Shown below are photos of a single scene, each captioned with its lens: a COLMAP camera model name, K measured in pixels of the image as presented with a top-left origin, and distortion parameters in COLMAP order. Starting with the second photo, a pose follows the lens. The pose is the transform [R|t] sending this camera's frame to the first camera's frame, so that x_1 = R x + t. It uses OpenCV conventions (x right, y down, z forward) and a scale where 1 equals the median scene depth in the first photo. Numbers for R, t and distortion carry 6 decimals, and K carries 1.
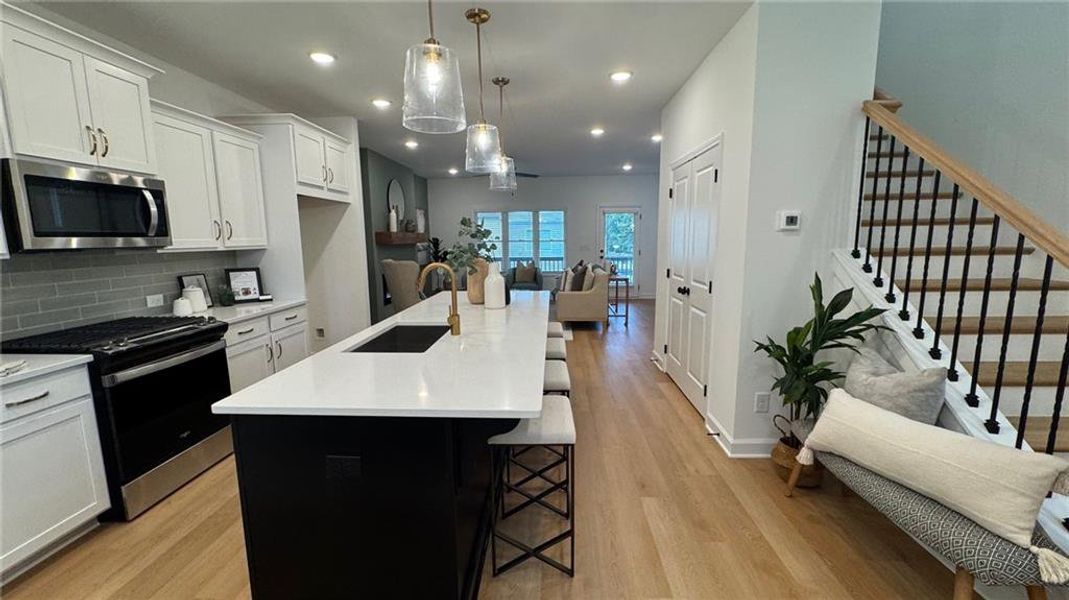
lens RADIAL K [[428.4, 0, 536.5], [0, 428.4, 298.9], [0, 0, 1]] dist [0.000590, 0.000019]
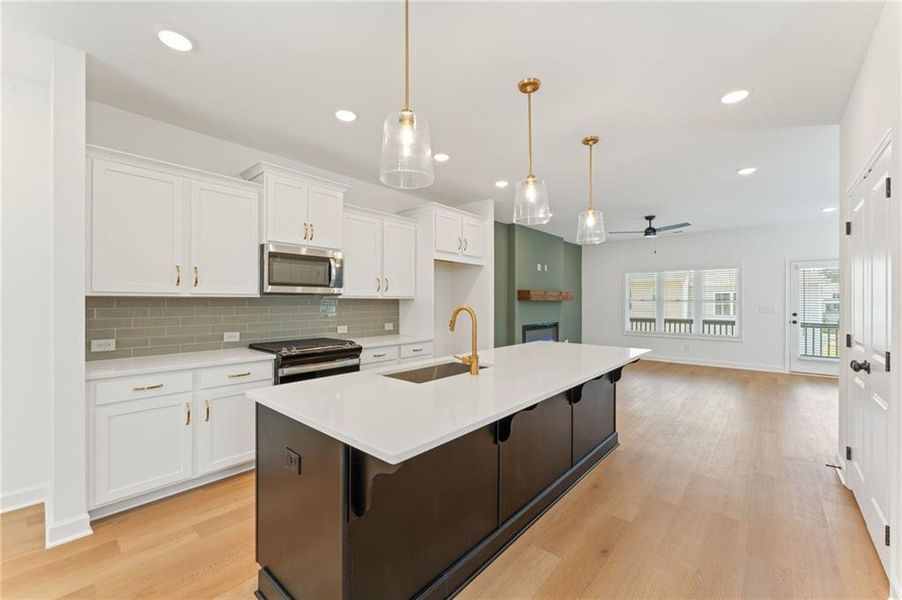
lens RADIAL K [[366.0, 0, 454.2], [0, 366.0, 300.7], [0, 0, 1]] dist [-0.001761, -0.000080]
pose [[0.781339, 0.009098, -0.624040, 0.249293], [-0.098593, 0.989138, -0.109024, 0.006149], [0.616269, 0.146711, 0.773749, 0.191608]]
